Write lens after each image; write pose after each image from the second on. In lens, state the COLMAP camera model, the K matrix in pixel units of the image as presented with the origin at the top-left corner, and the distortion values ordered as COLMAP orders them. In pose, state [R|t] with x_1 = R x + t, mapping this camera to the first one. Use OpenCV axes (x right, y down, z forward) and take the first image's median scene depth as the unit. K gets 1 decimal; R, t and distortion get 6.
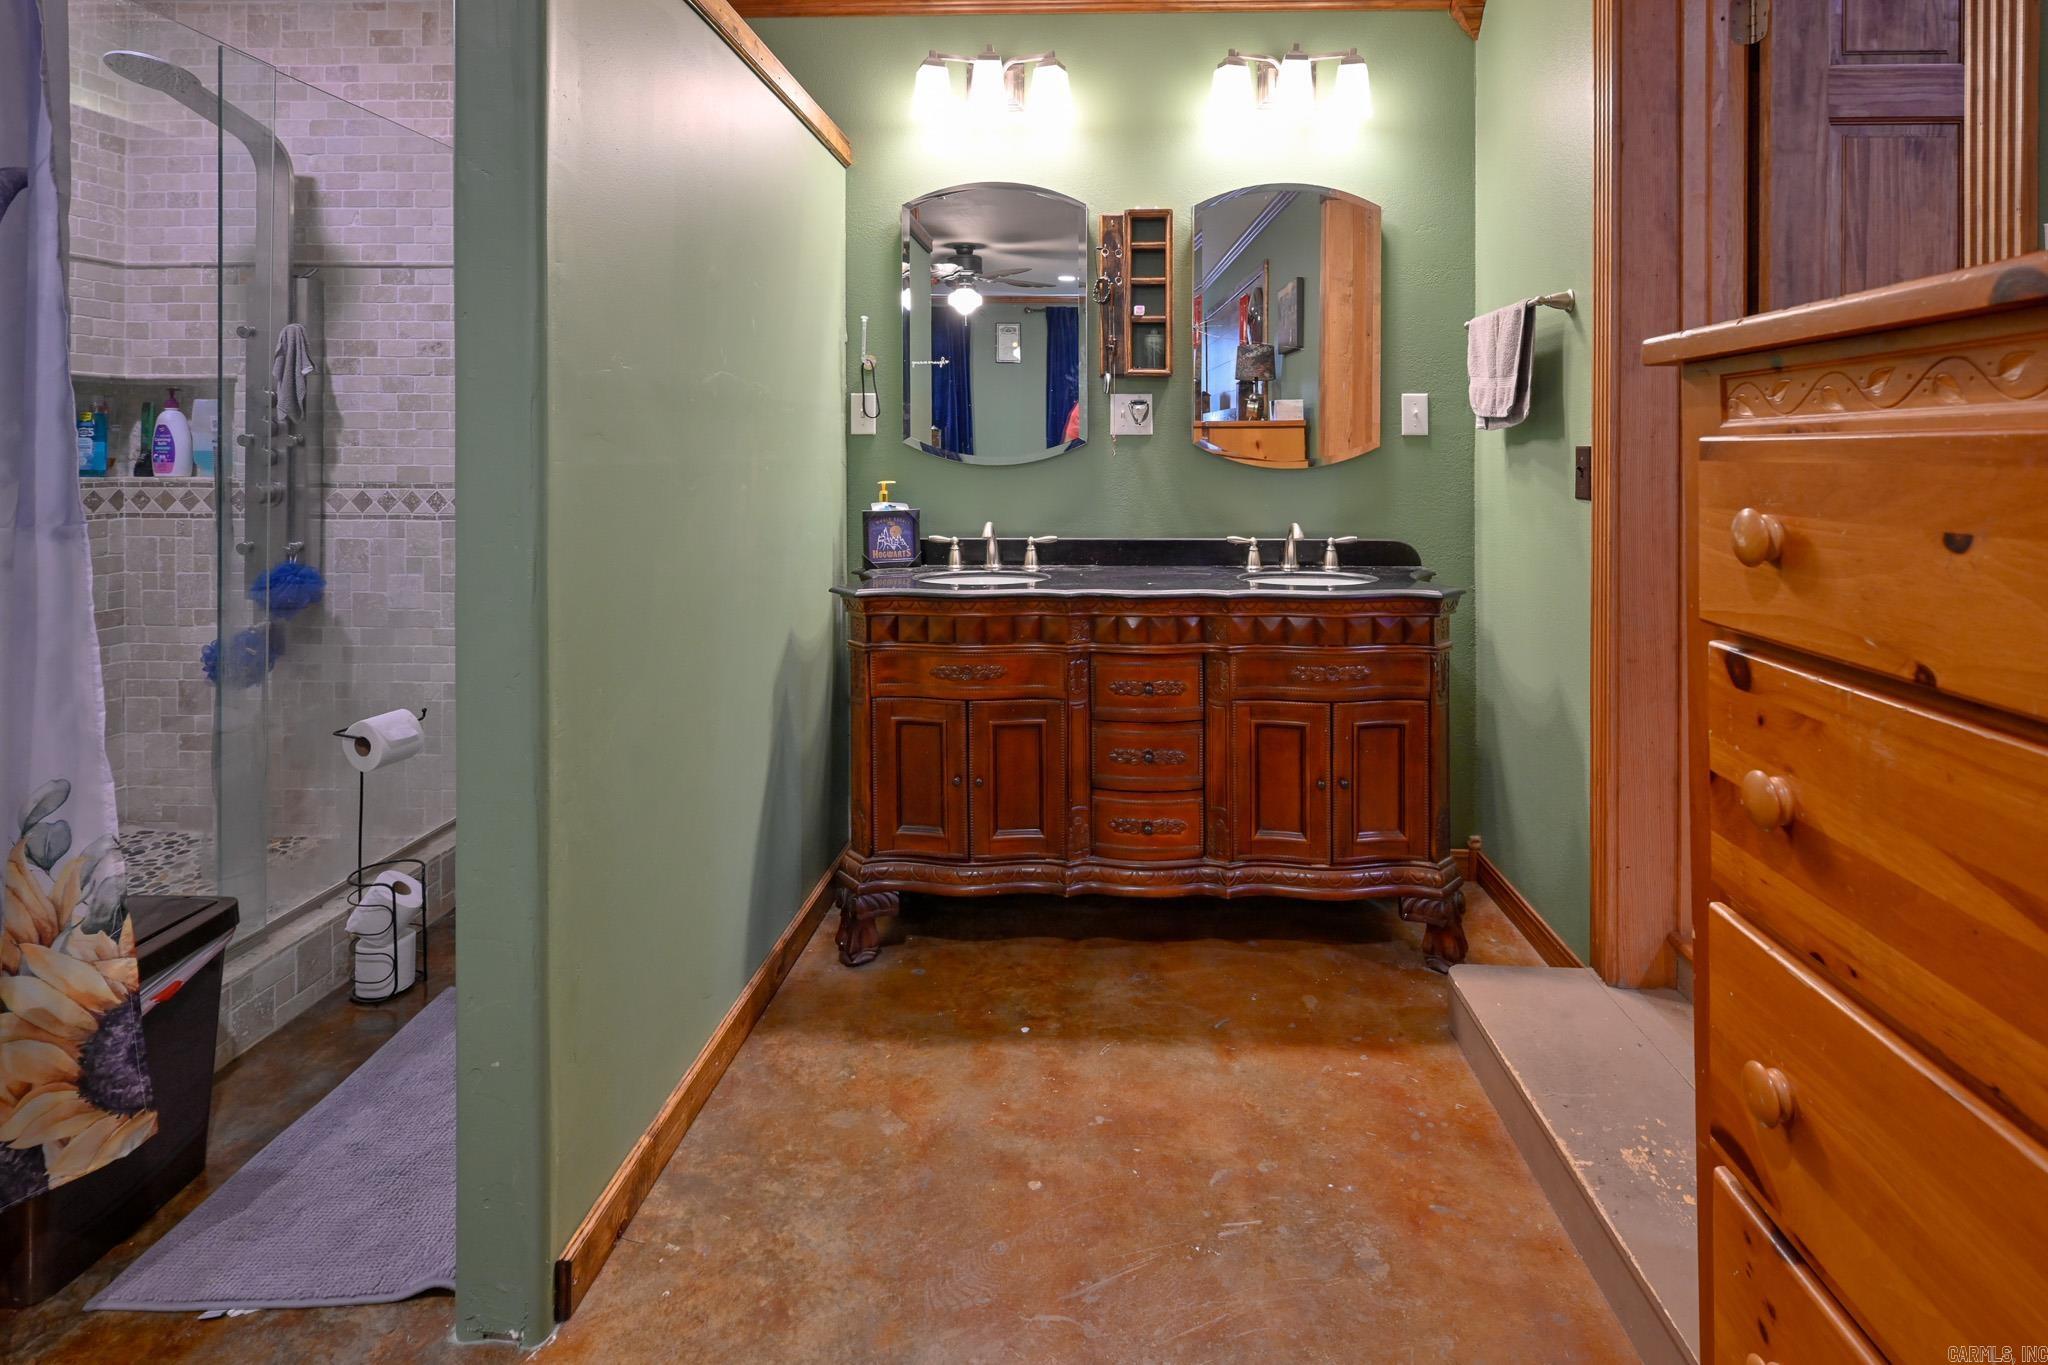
lens RADIAL K [[1027.4, 0, 1086.6], [0, 1027.4, 457.5], [0, 0, 1]] dist [-0.004711, -0.000808]
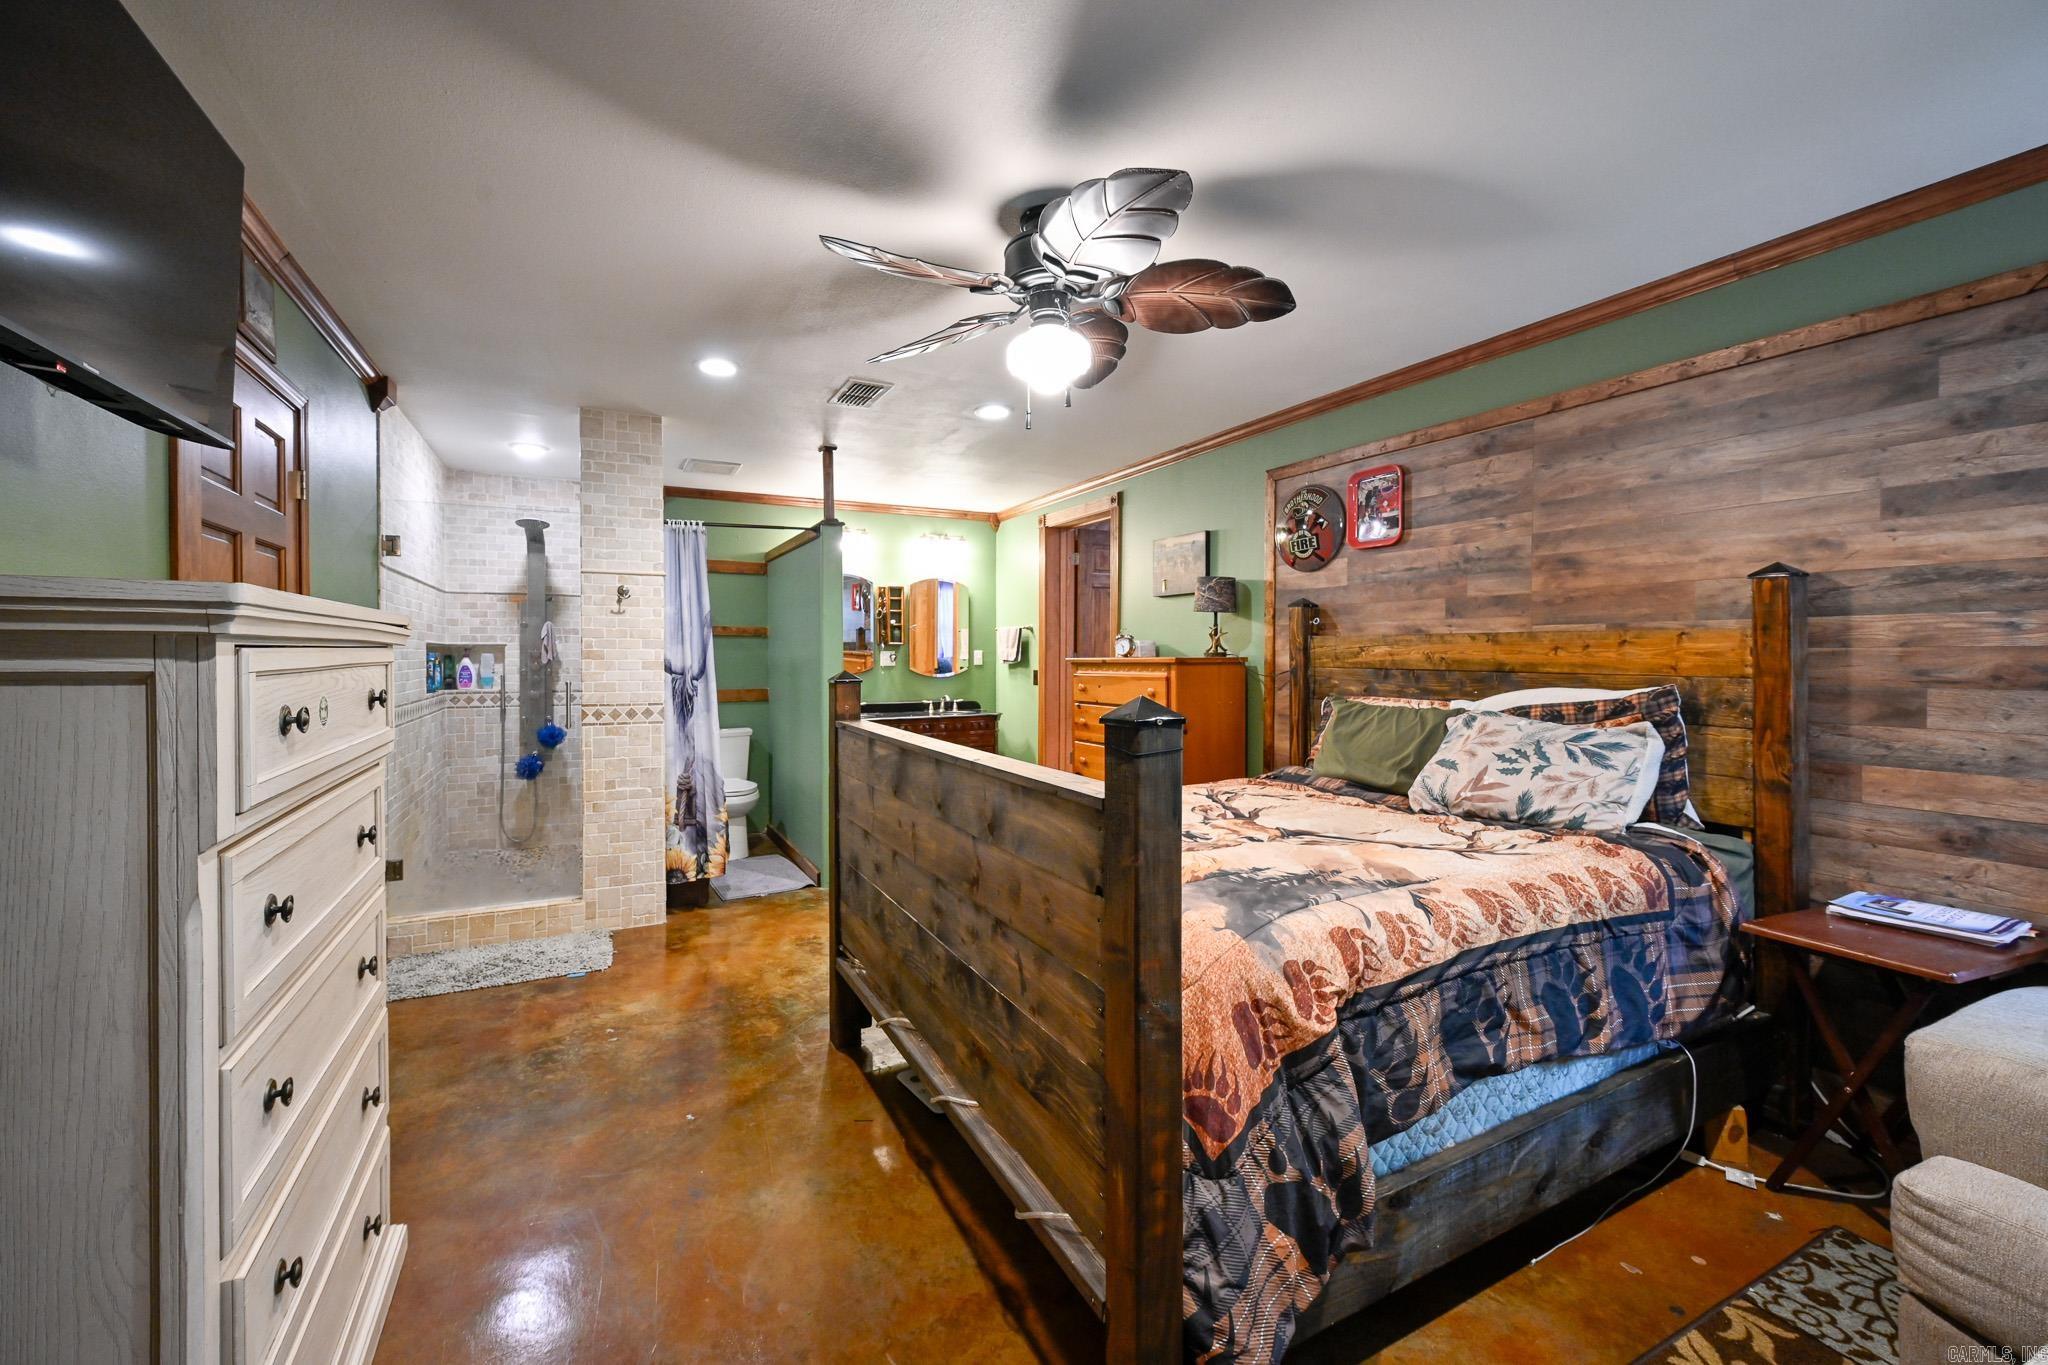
lens RADIAL K [[840.9, 0, 1023.8], [0, 840.9, 669.9], [0, 0, 1]] dist [0.000717, 0.000074]
pose [[0.862072, -0.012736, 0.506625, -0.795771], [0.006570, 0.999881, 0.013955, -0.040169], [-0.506742, -0.008702, 0.862054, -1.152970]]
